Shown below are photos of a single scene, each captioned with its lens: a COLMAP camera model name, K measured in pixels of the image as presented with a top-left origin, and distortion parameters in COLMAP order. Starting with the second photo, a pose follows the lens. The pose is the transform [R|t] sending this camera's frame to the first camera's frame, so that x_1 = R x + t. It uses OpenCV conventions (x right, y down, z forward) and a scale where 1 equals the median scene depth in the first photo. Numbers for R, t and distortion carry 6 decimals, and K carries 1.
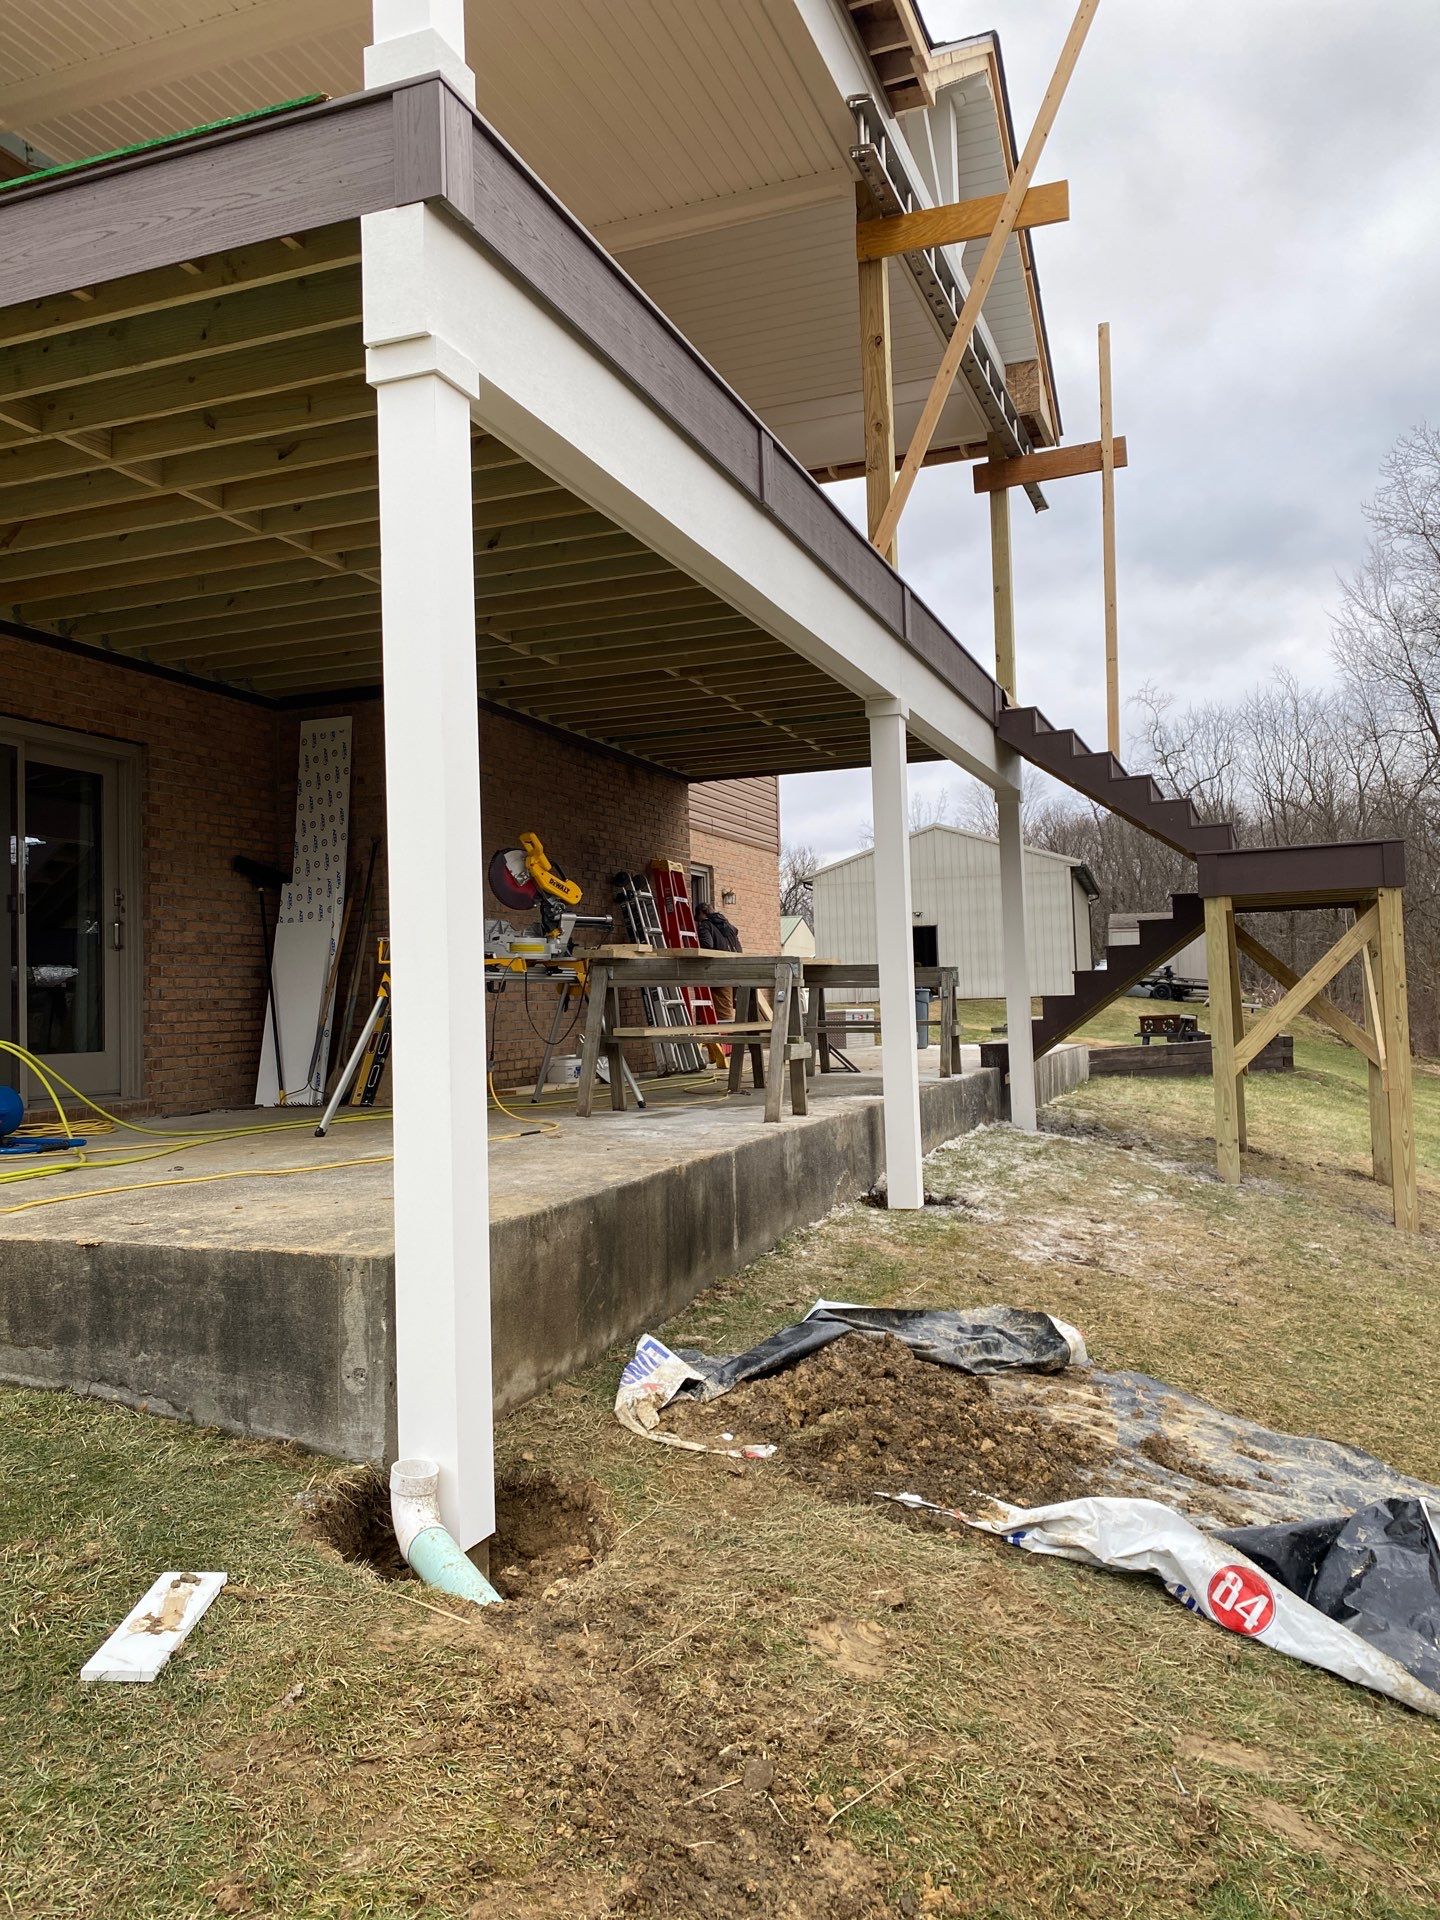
lens RADIAL K [[1466.6, 0, 732.0], [0, 1466.6, 952.8], [0, 0, 1]] dist [0.011720, -0.008275]
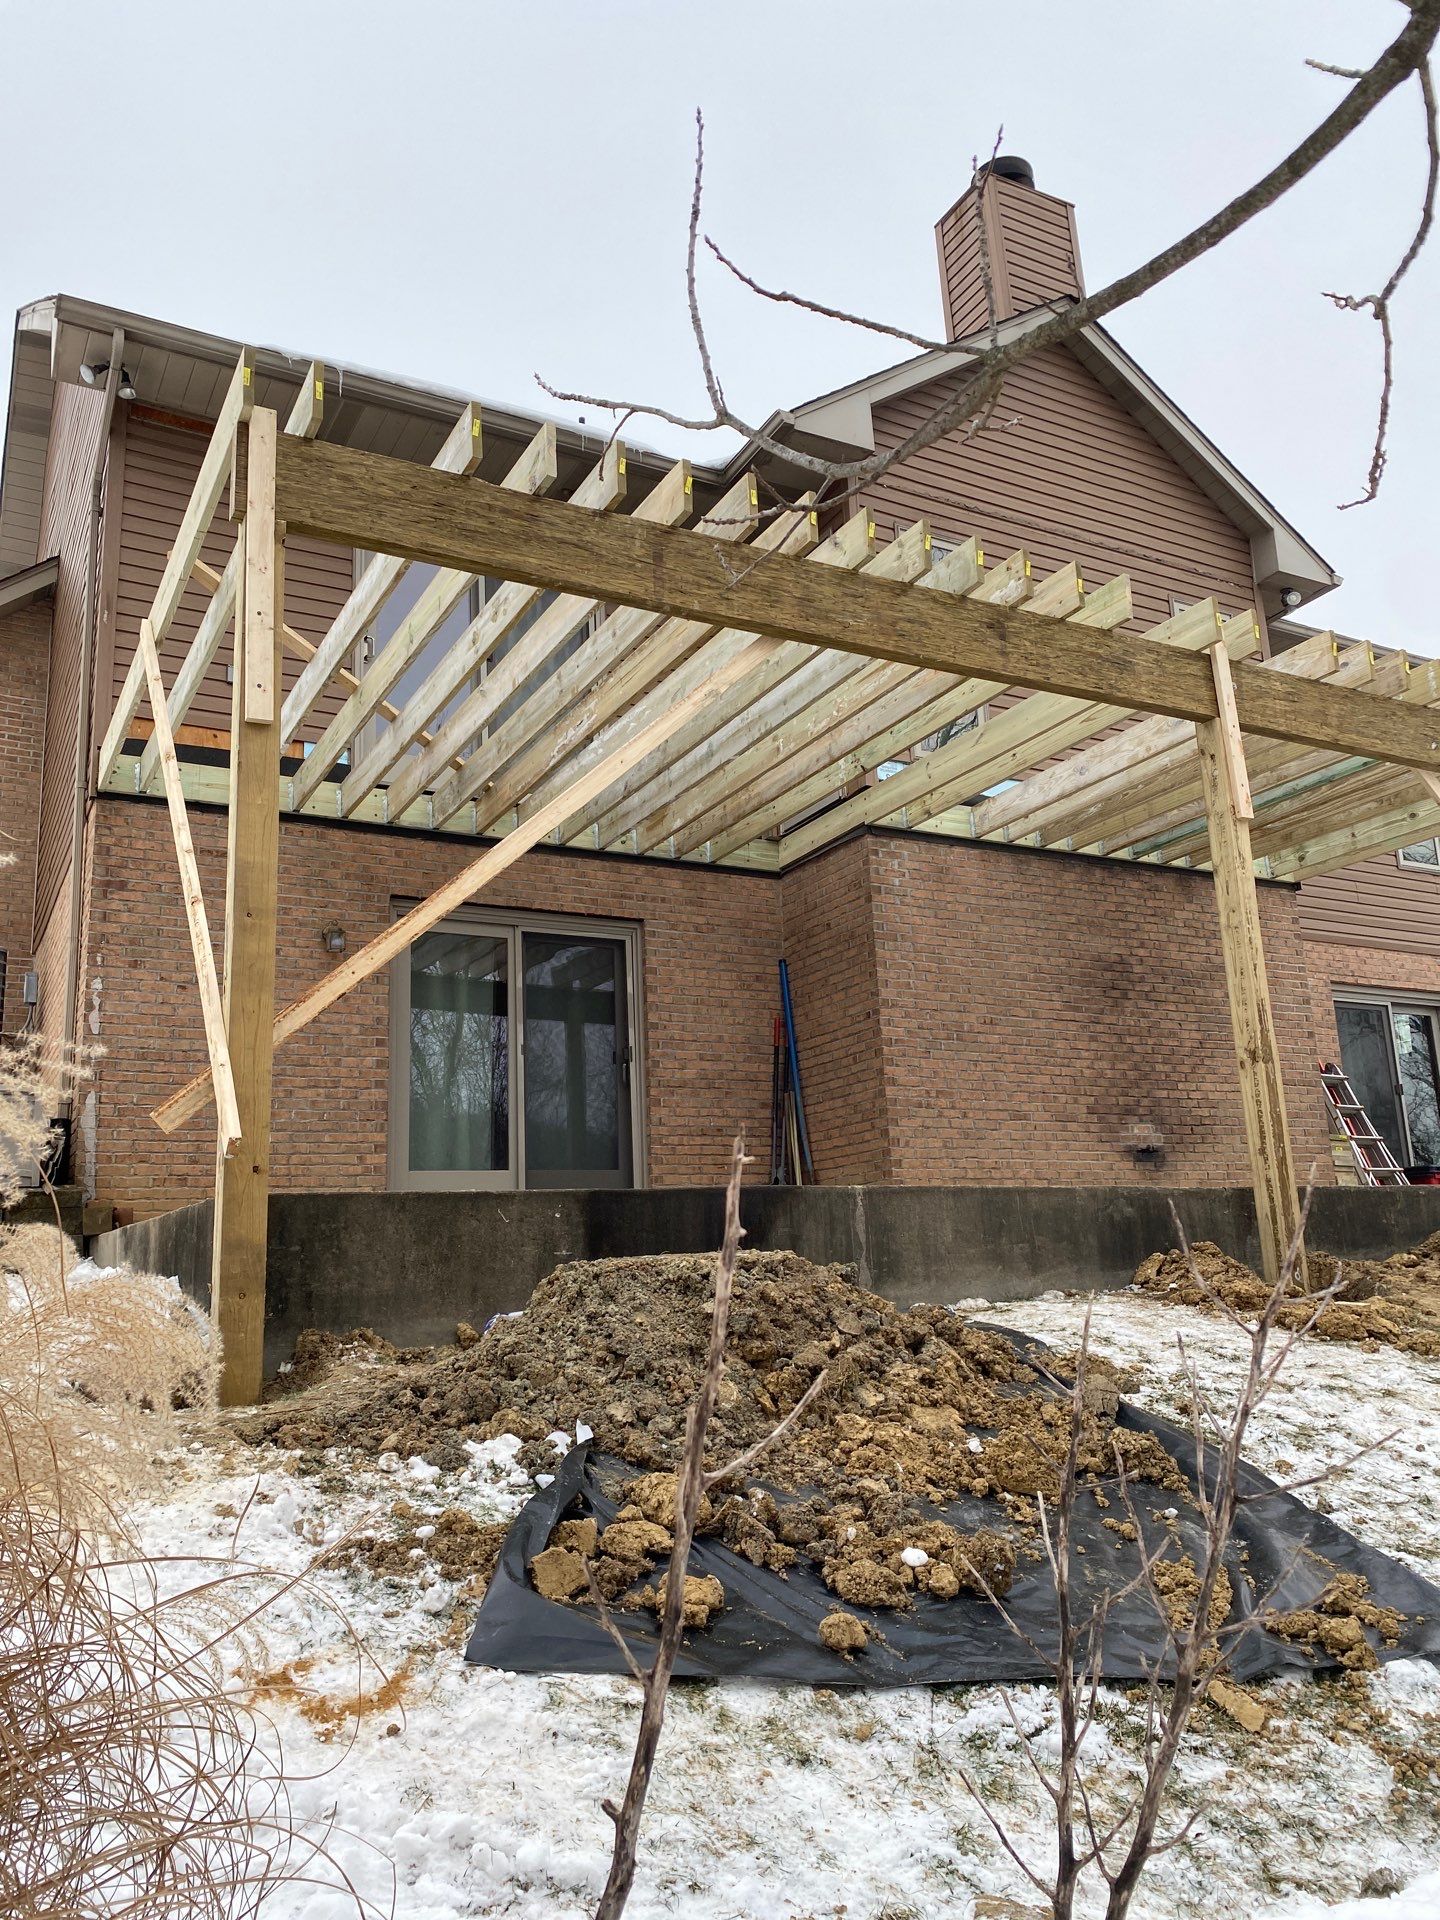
lens RADIAL K [[1450.3, 0, 709.3], [0, 1450.3, 962.0], [0, 0, 1]] dist [0.080166, -0.001198]
pose [[0.749936, -0.151190, -0.644001, 0.405355], [0.043521, 0.982699, -0.180025, 0.110893], [0.660077, 0.106979, 0.743541, 0.127917]]
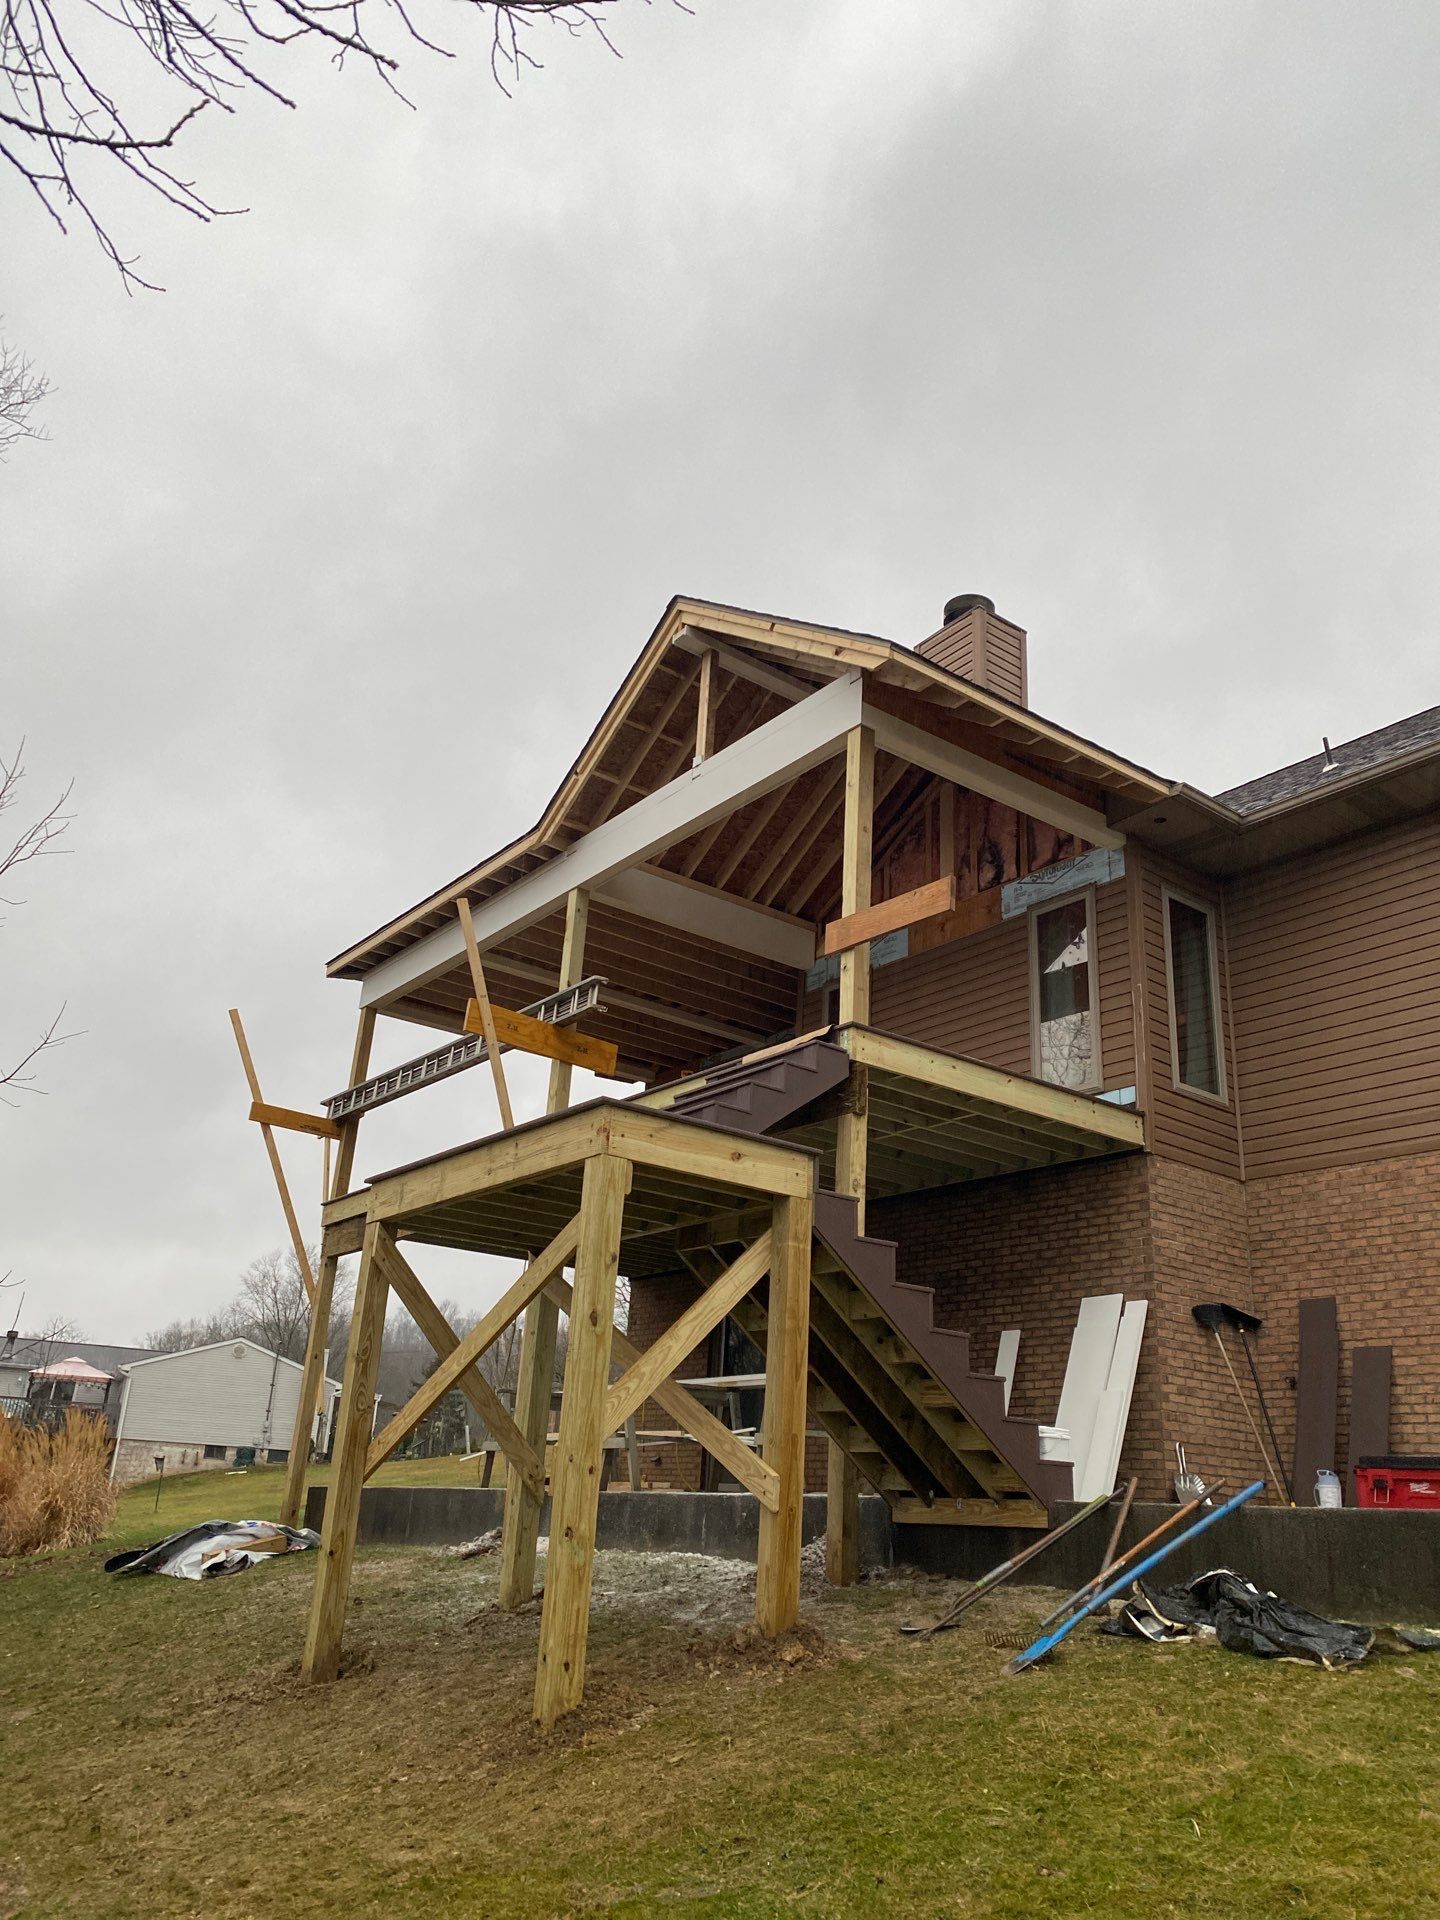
lens RADIAL K [[1431.0, 0, 730.0], [0, 1431.0, 955.5], [0, 0, 1]] dist [0.141006, -0.311226]
pose [[-0.540504, -0.309108, -0.782501, 1.171854], [-0.007636, 0.931827, -0.362821, 0.122724], [0.841307, -0.190132, -0.506017, 1.836930]]
